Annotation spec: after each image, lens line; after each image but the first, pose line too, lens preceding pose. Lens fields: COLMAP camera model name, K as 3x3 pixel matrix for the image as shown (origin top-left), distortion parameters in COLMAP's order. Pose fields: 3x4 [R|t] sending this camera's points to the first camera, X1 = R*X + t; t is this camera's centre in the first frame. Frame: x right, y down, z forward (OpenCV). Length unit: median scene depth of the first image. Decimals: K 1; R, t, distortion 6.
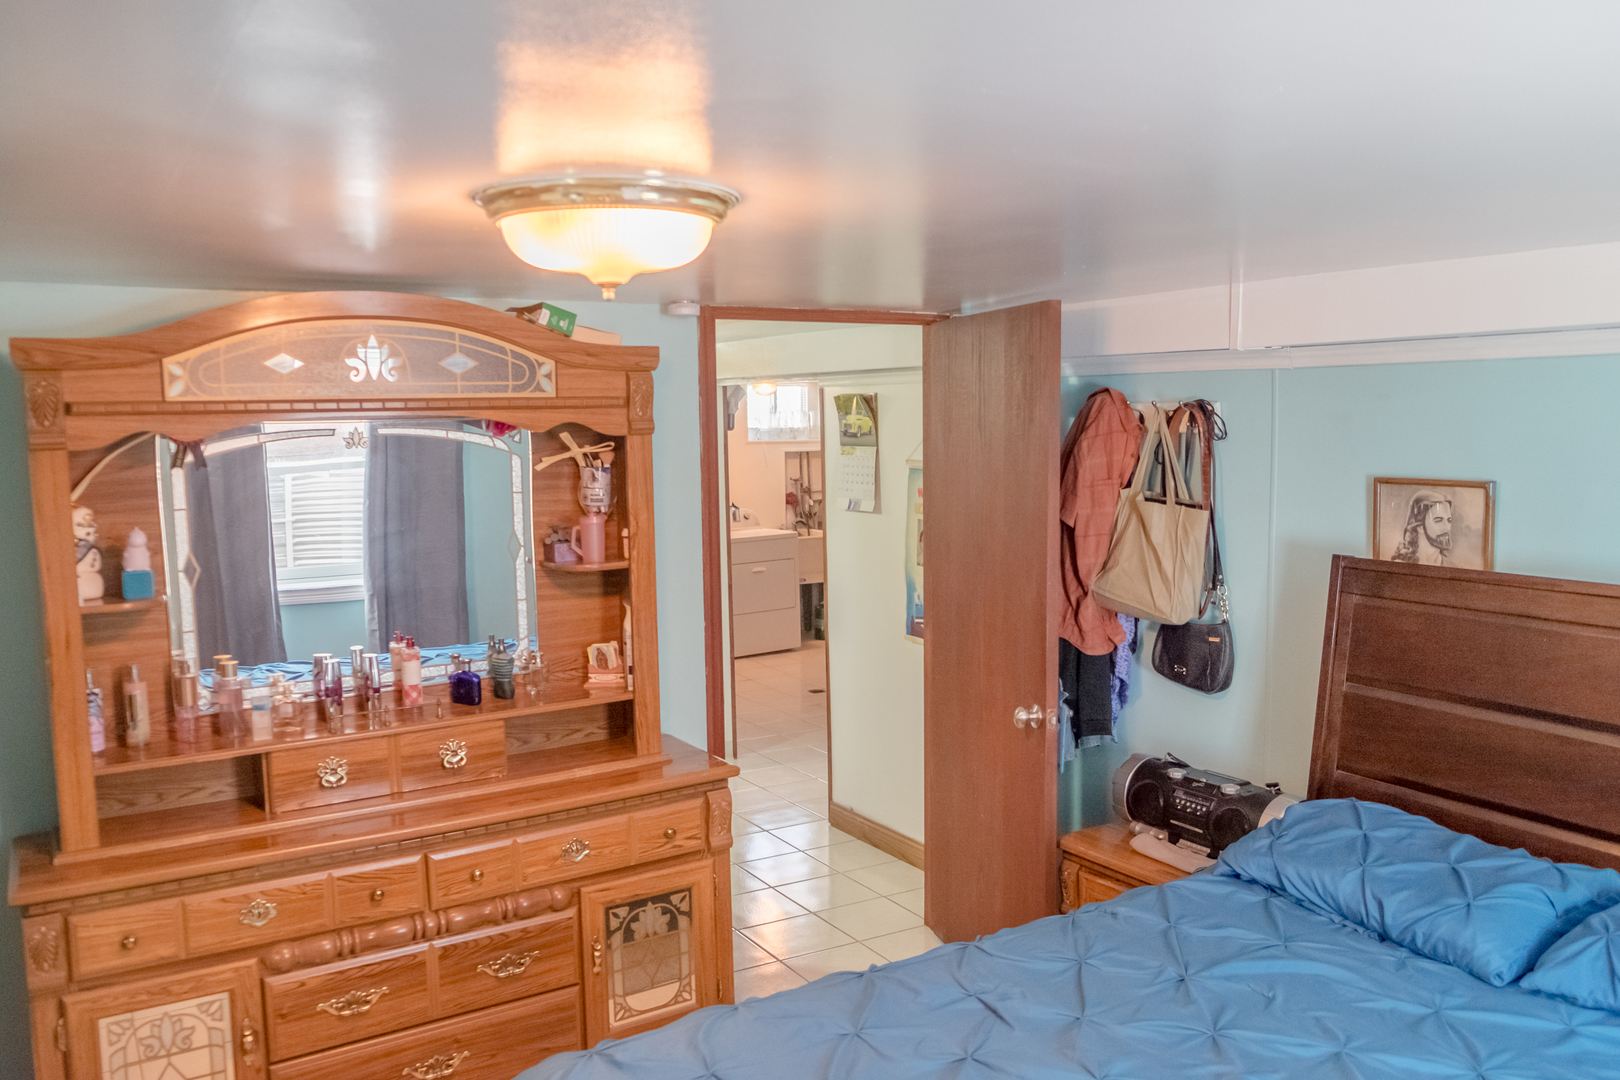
lens RADIAL K [[1278.4, 0, 803.2], [0, 1278.4, 550.9], [0, 0, 1]] dist [-0.013804, -0.012892]
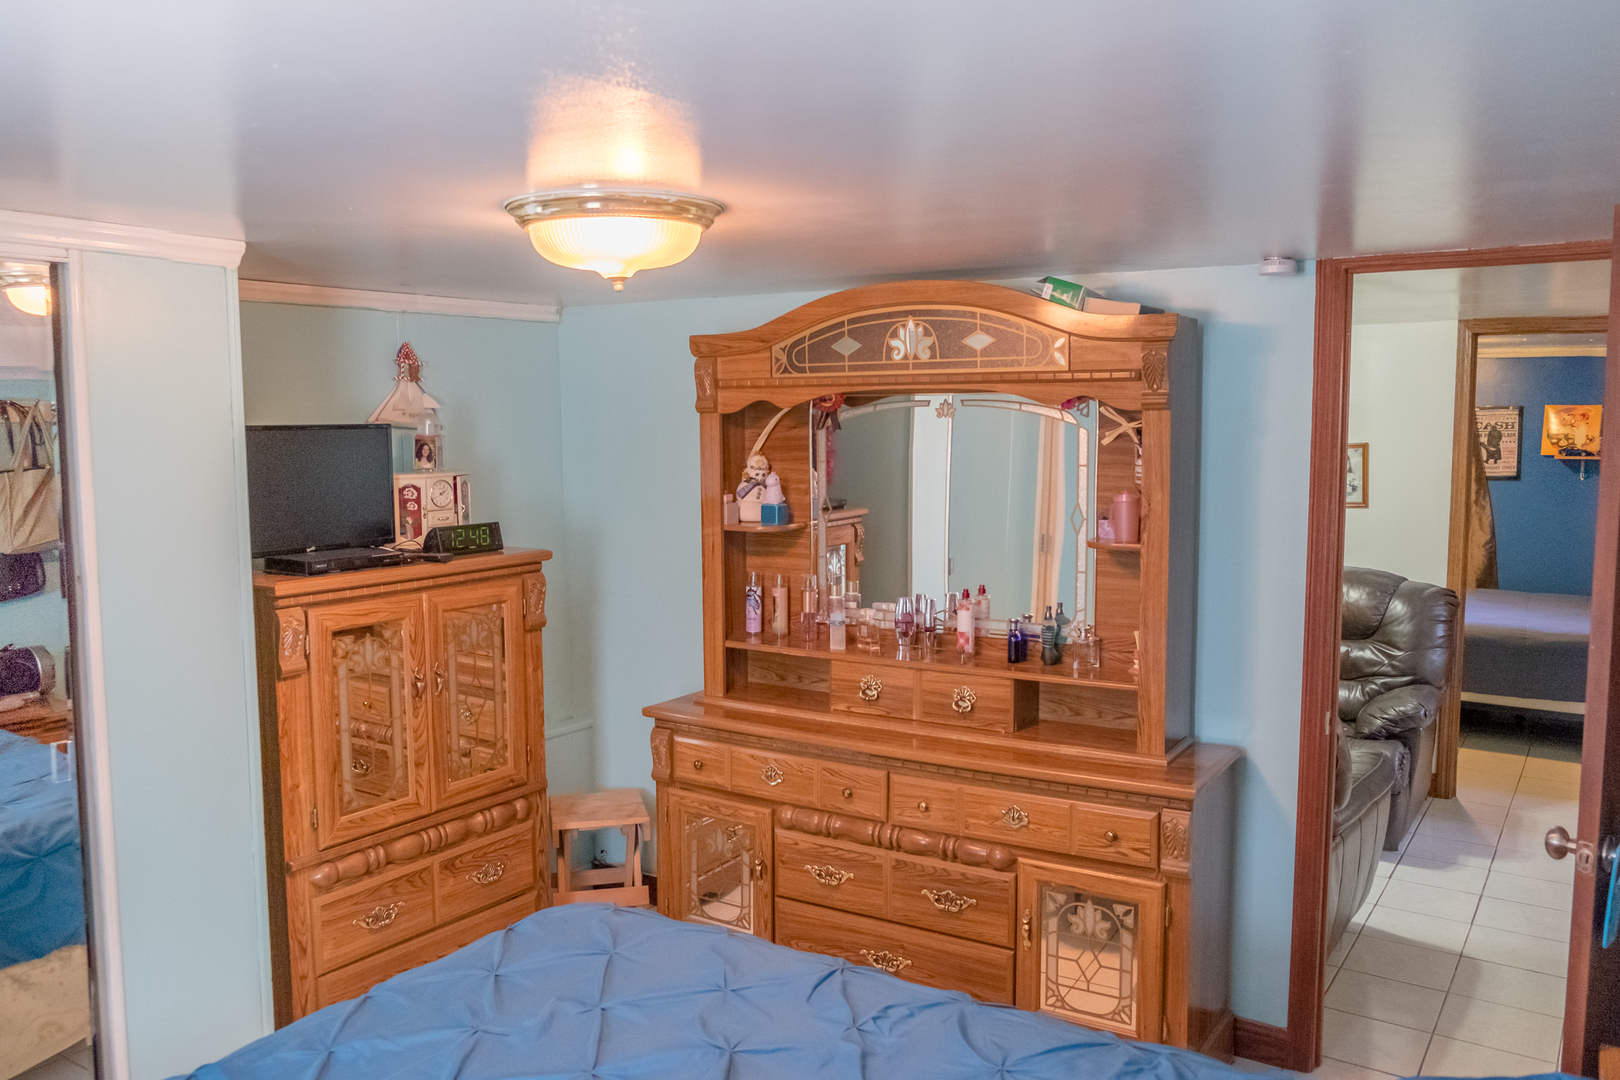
lens RADIAL K [[1278.4, 0, 806.9], [0, 1278.4, 532.7], [0, 0, 1]] dist [-0.013804, -0.012892]
pose [[0.447717, 0.099072, -0.888670, 0.642656], [-0.095776, 0.993439, 0.062500, -0.039002], [0.889031, 0.057130, 0.454268, 0.388358]]
